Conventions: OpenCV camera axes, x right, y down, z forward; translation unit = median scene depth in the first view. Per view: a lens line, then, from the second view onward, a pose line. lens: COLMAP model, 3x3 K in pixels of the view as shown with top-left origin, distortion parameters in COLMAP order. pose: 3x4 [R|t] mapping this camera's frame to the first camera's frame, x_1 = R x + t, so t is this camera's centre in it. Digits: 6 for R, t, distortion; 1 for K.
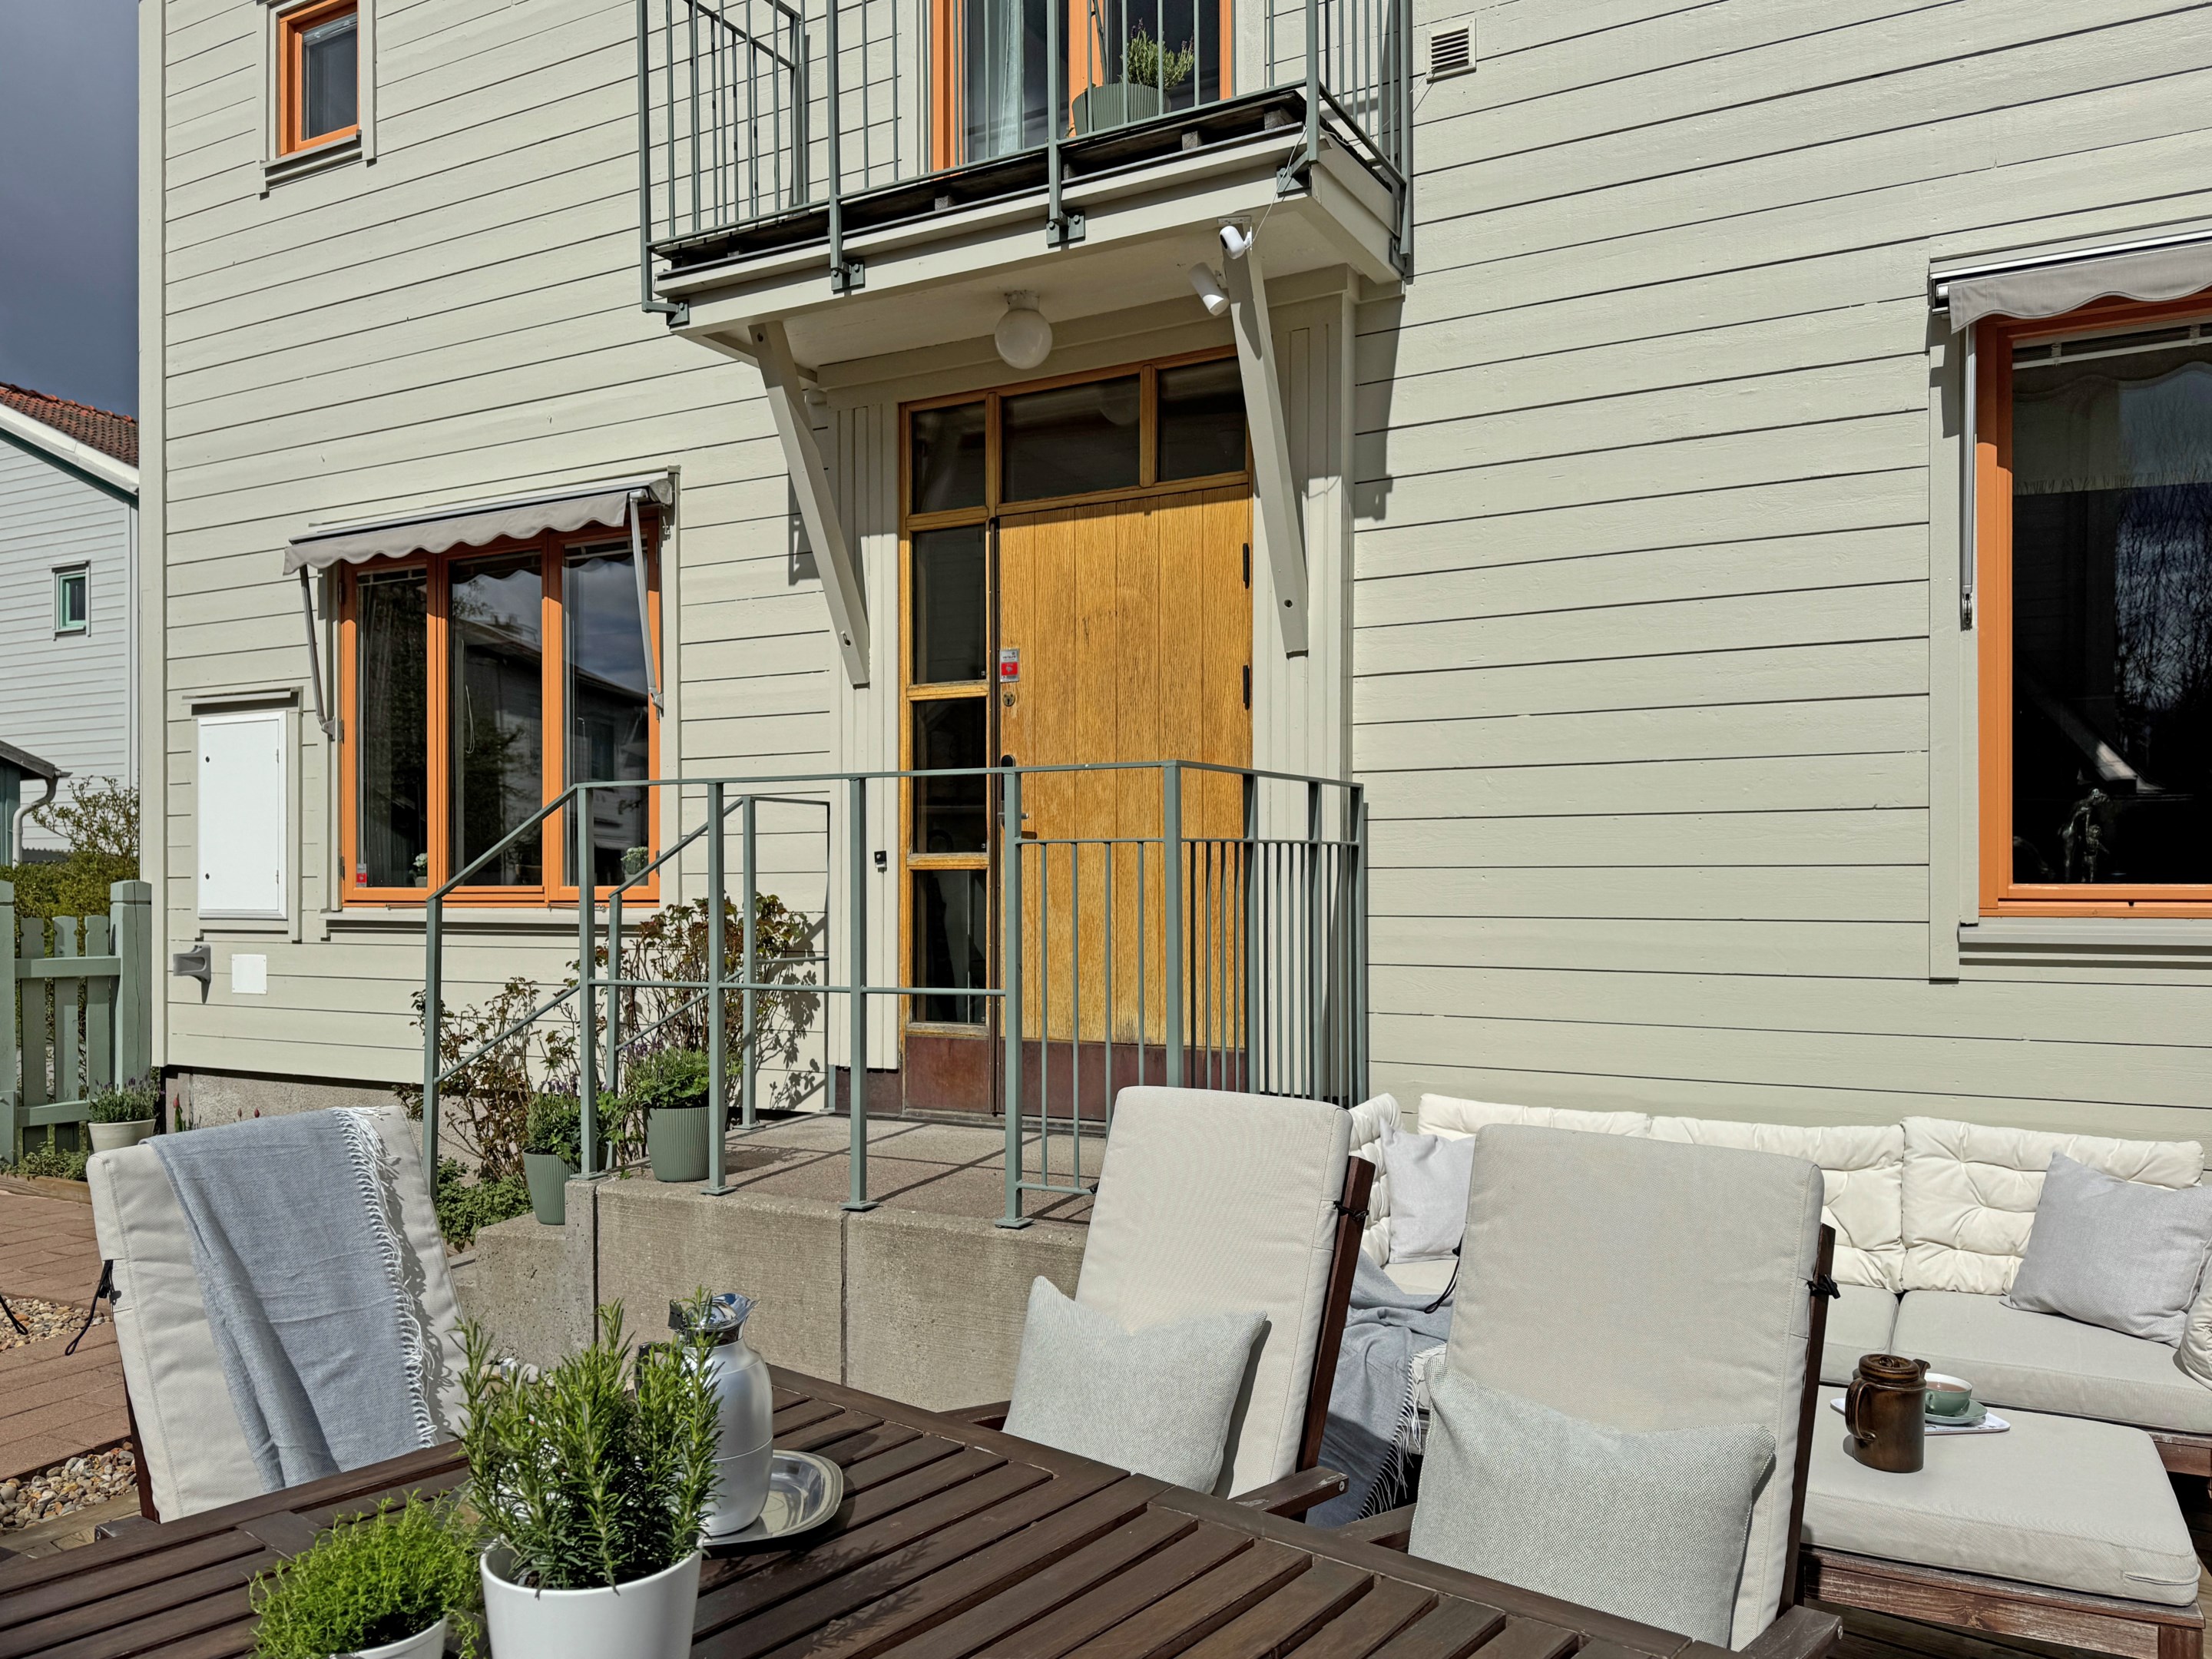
lens RADIAL K [[1586.6, 0, 1107.7], [0, 1586.6, 887.2], [0, 0, 1]] dist [0.023104, -0.036801]
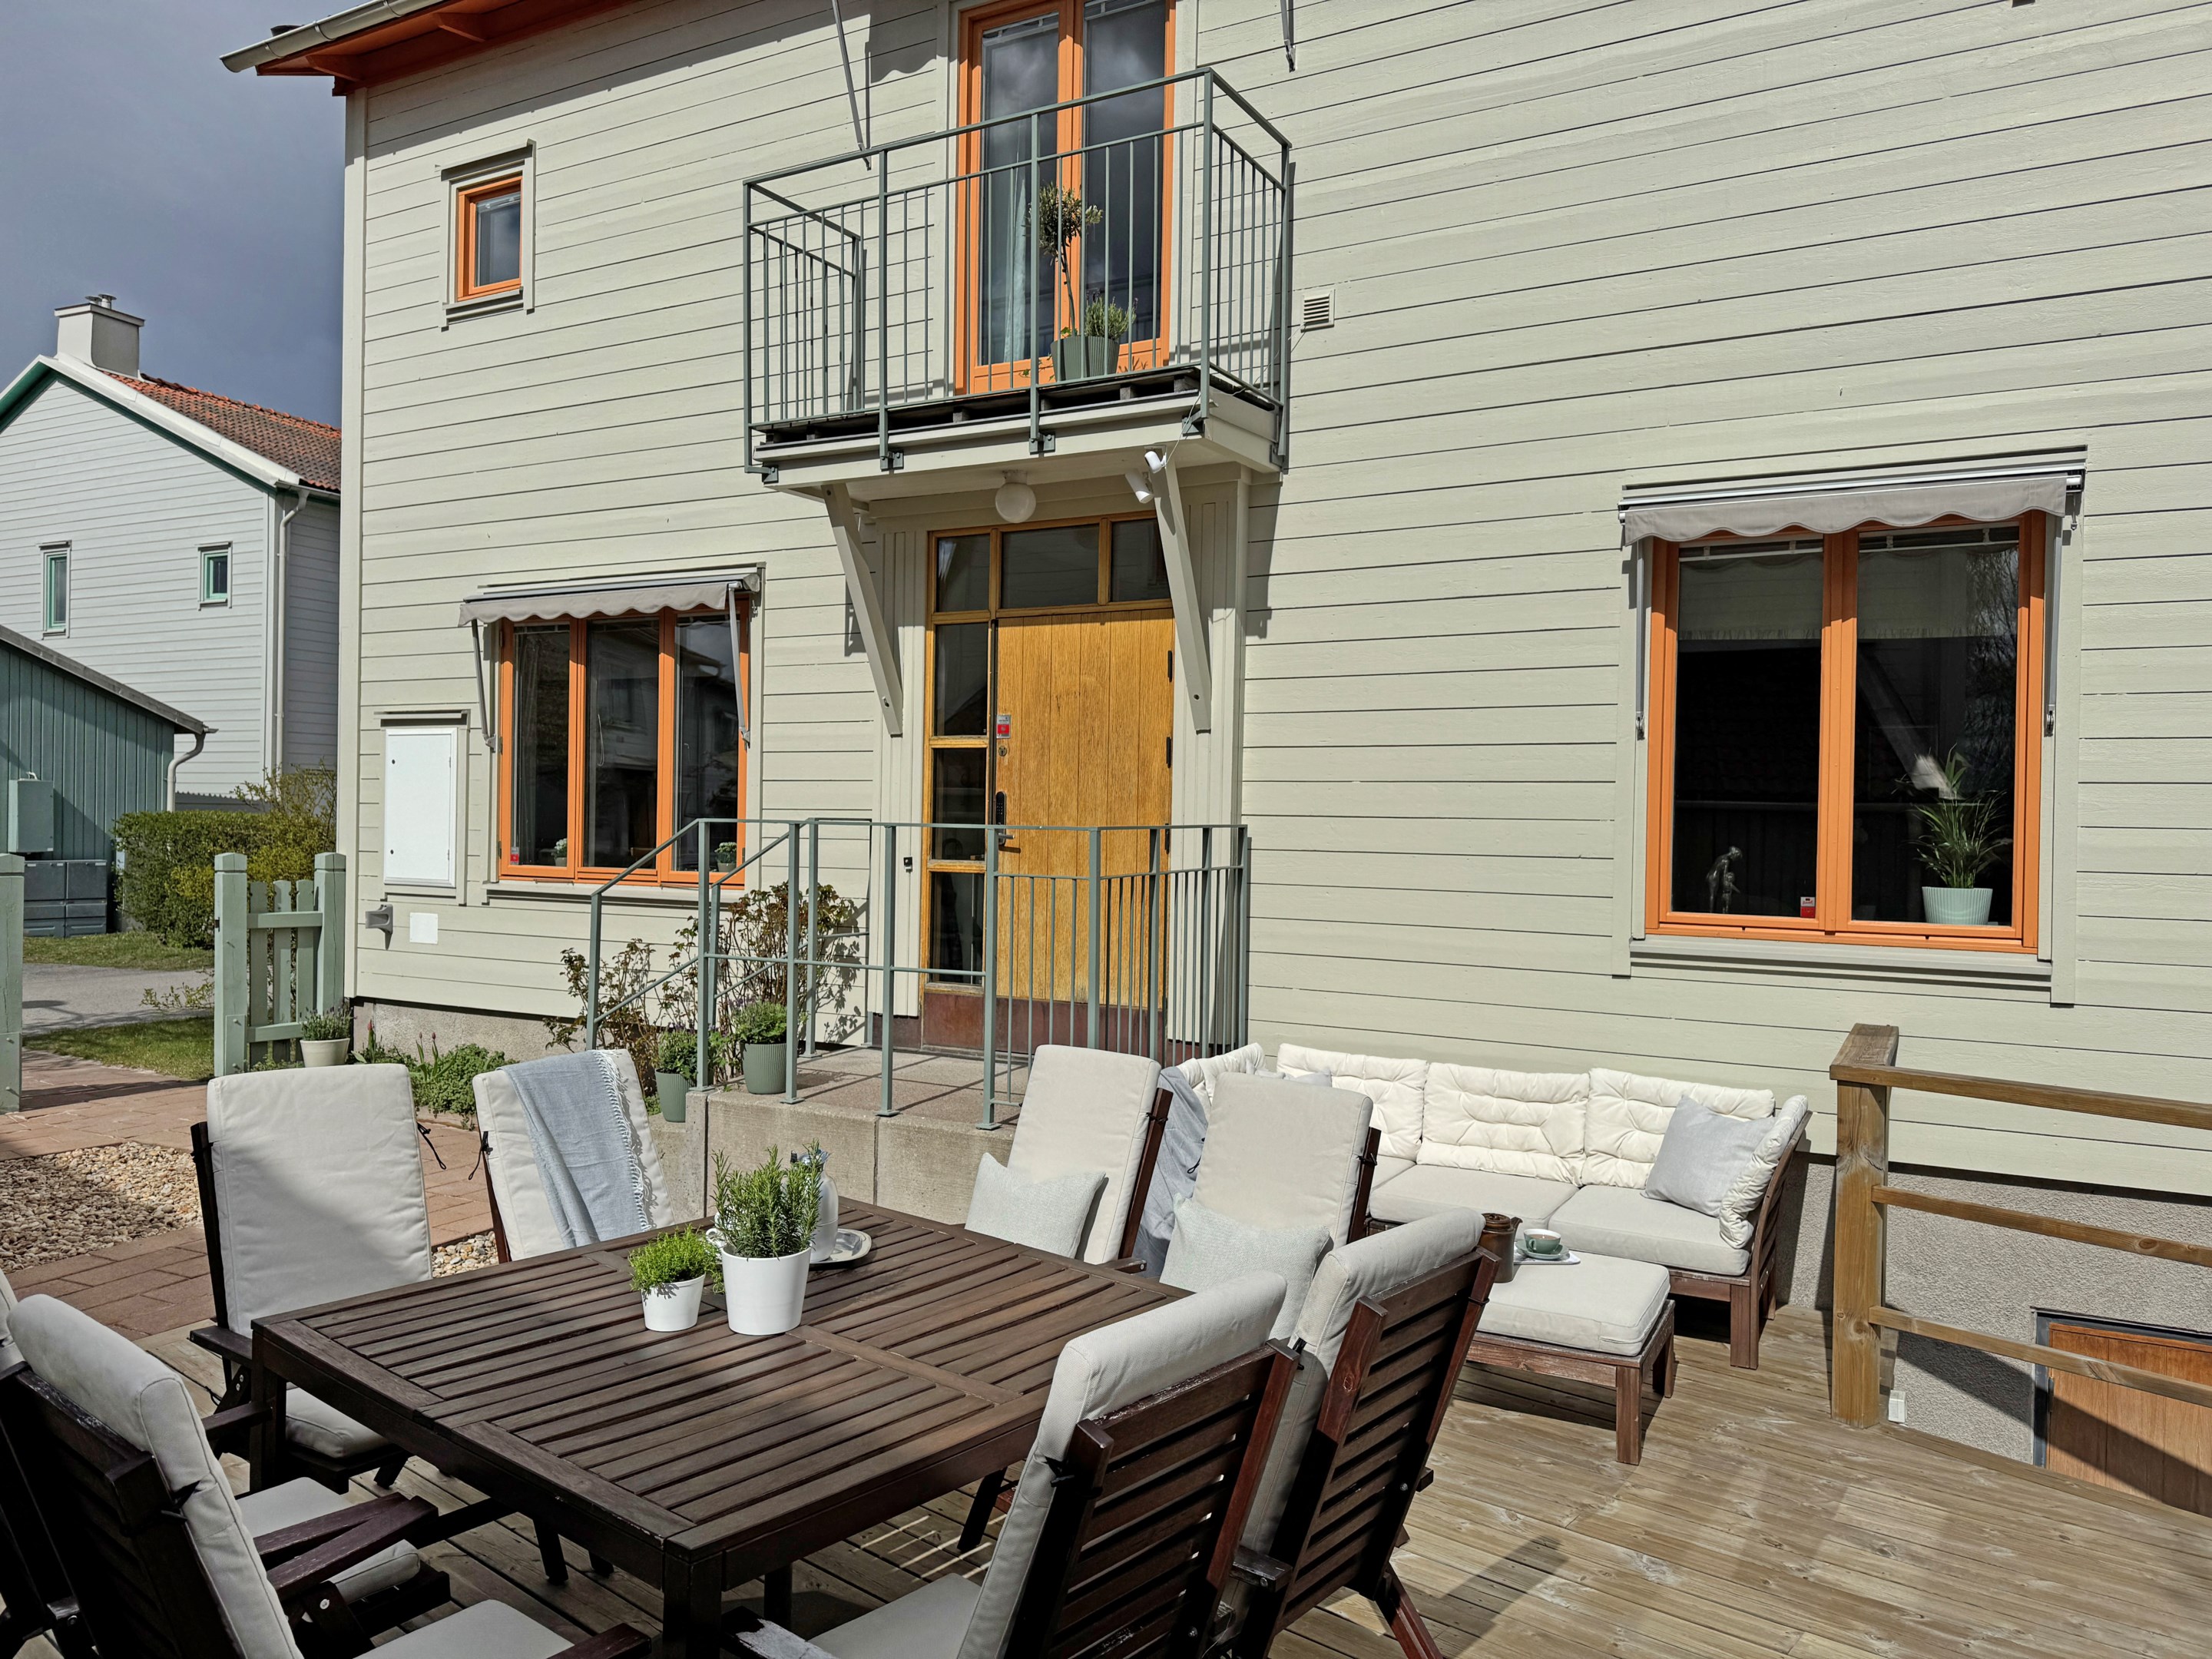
lens RADIAL K [[1441.6, 0, 1107.9], [0, 1441.6, 844.9], [0, 0, 1]] dist [0.028463, -0.024789]
pose [[0.999755, 0.019275, -0.010891, 0.050053], [-0.019185, 0.999781, 0.008327, -0.054247], [0.011049, -0.008116, 0.999906, -0.287064]]
